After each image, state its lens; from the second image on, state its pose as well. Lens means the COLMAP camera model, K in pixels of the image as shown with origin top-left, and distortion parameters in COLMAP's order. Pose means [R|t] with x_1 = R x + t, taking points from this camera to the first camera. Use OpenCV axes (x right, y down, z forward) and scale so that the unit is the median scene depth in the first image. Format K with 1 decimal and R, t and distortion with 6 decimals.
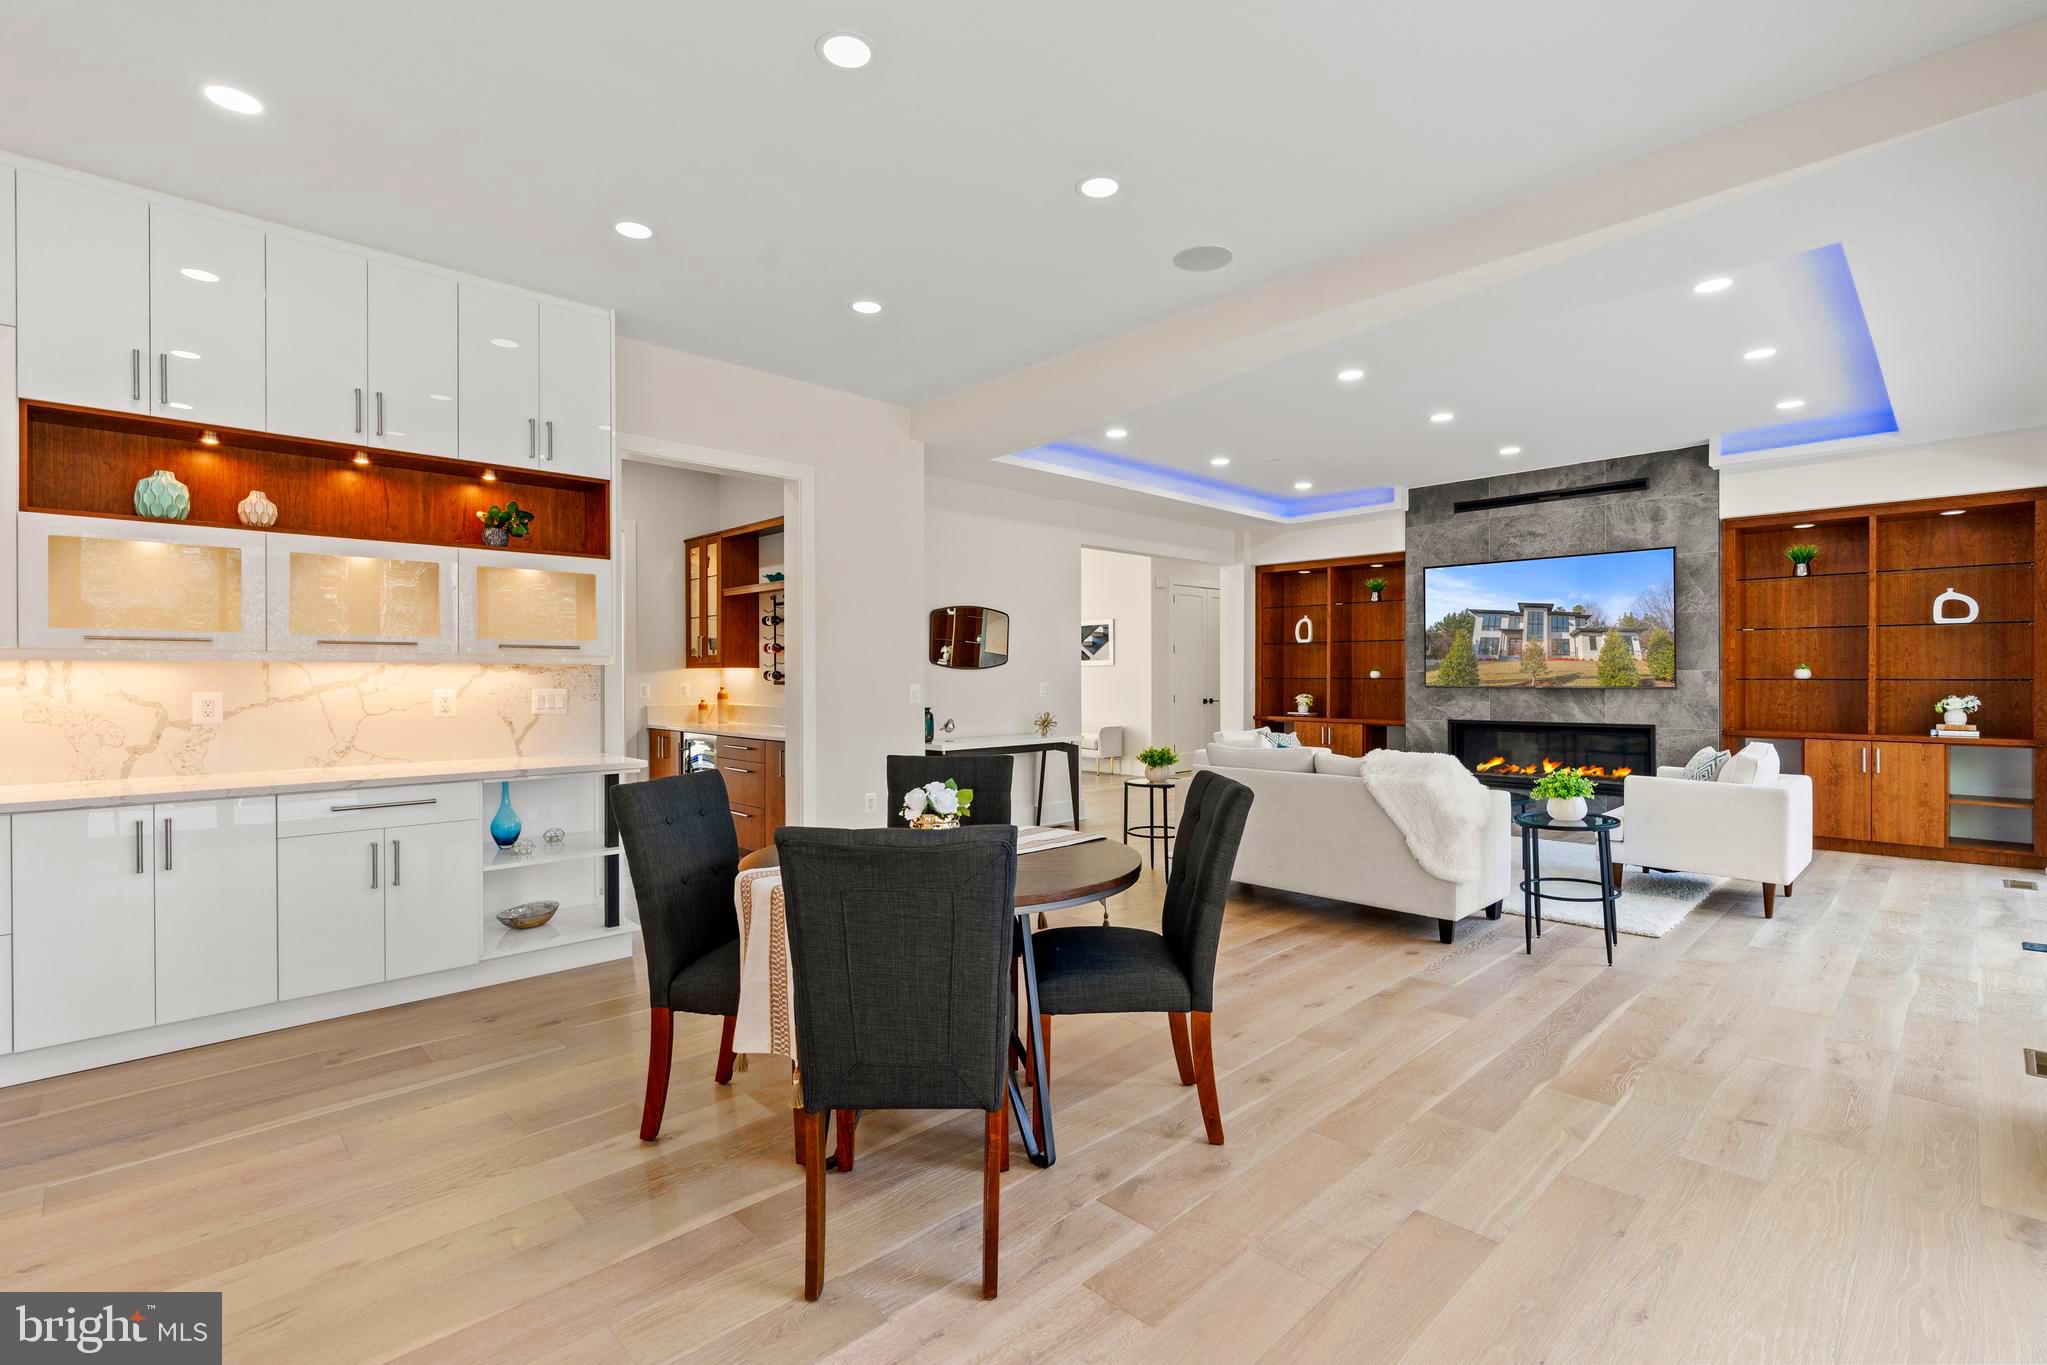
lens RADIAL K [[933.1, 0, 1007.5], [0, 933.1, 666.6], [0, 0, 1]] dist [-0.010918, 0.003928]
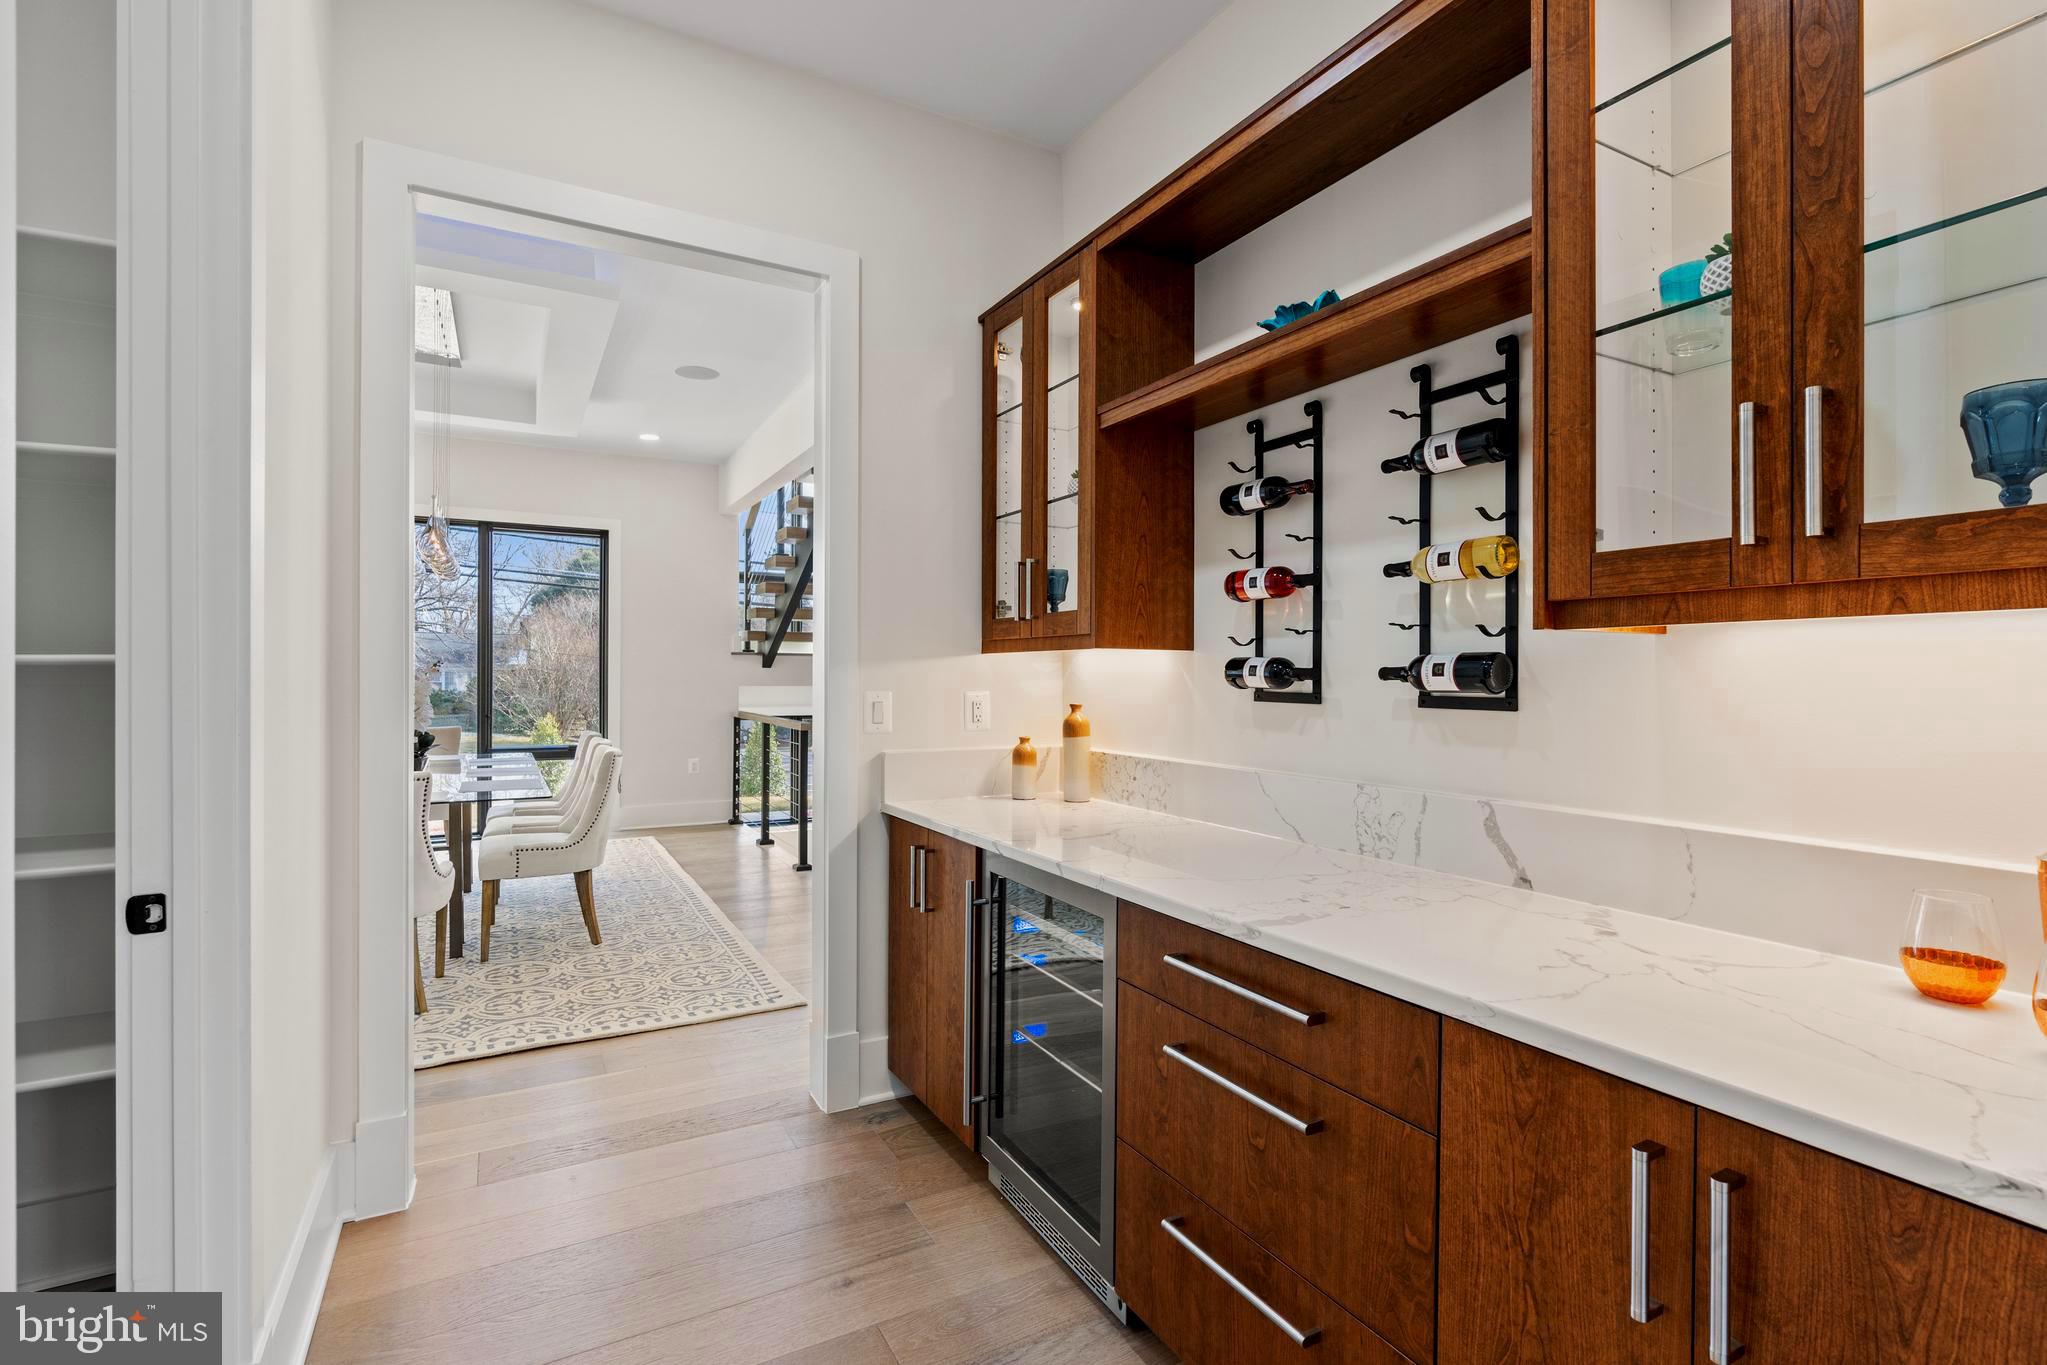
lens RADIAL K [[933.1, 0, 1006.7], [0, 933.1, 677.2], [0, 0, 1]] dist [-0.010918, 0.003928]
pose [[0.969572, 0.009873, -0.244608, -0.246891], [-0.009330, 0.999951, 0.003378, 0.010621], [0.244630, -0.000993, 0.969616, 0.647422]]
